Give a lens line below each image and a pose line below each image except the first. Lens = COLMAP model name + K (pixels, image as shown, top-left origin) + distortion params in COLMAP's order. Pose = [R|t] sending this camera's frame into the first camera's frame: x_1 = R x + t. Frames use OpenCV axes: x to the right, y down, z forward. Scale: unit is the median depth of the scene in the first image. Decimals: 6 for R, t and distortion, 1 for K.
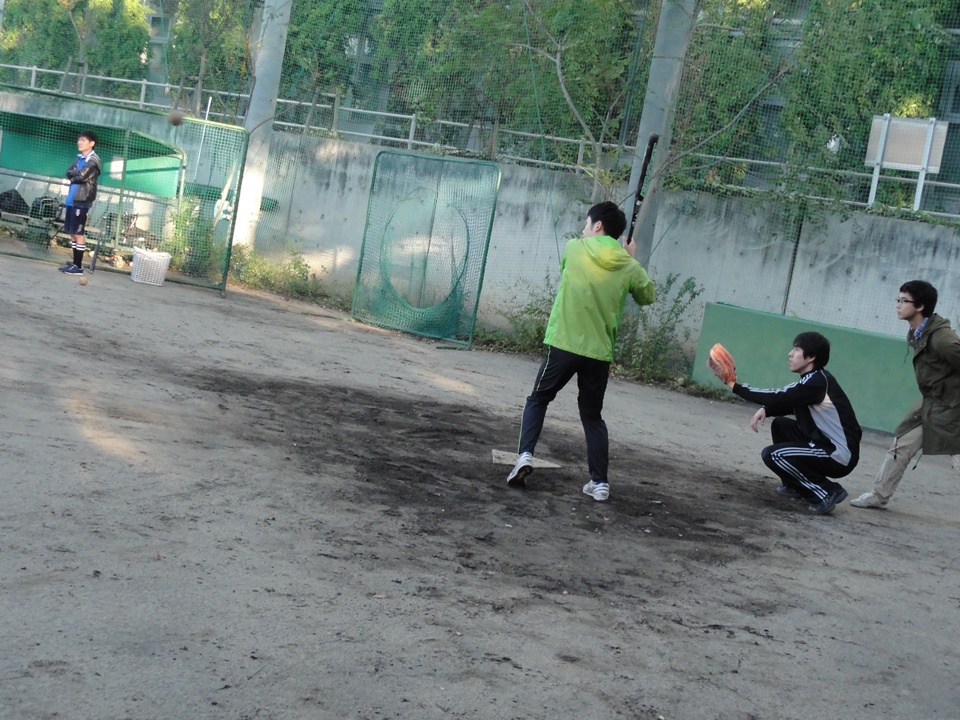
lens RADIAL K [[1467.1, 0, 475.5], [0, 1467.1, 361.2], [0, 0, 1]] dist [-0.002490, 0.000000]
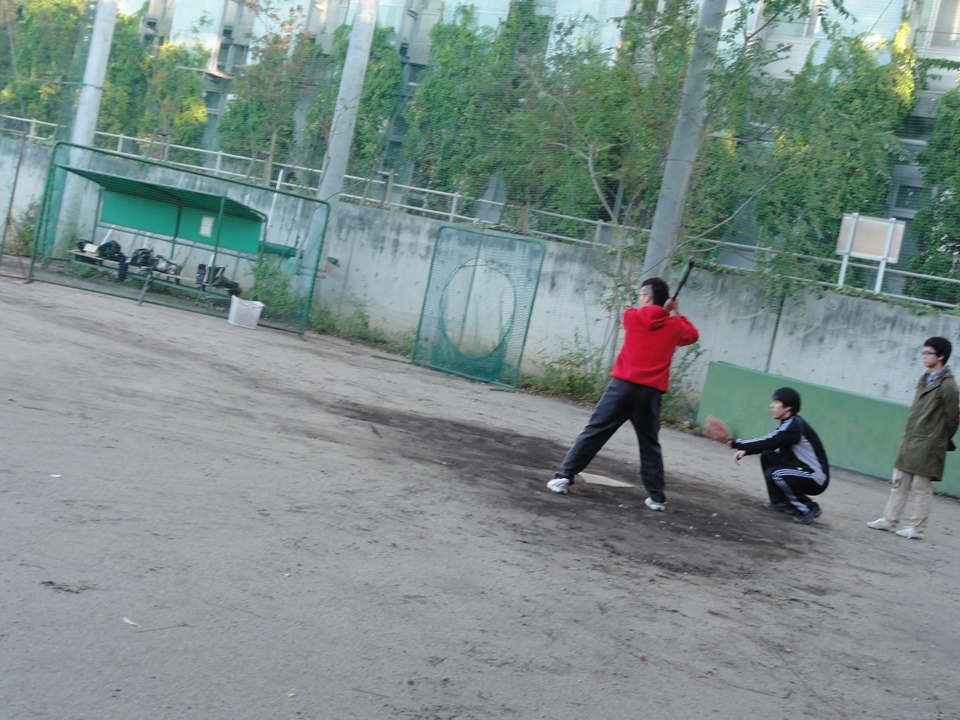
lens RADIAL K [[1330.4, 0, 481.0], [0, 1330.4, 359.9], [0, 0, 1]] dist [0.021101, 0.000000]
pose [[0.998617, 0.037849, 0.036482, -0.070363], [-0.036798, 0.998900, -0.029050, -0.001347], [-0.037542, 0.027667, 0.998912, -0.104240]]
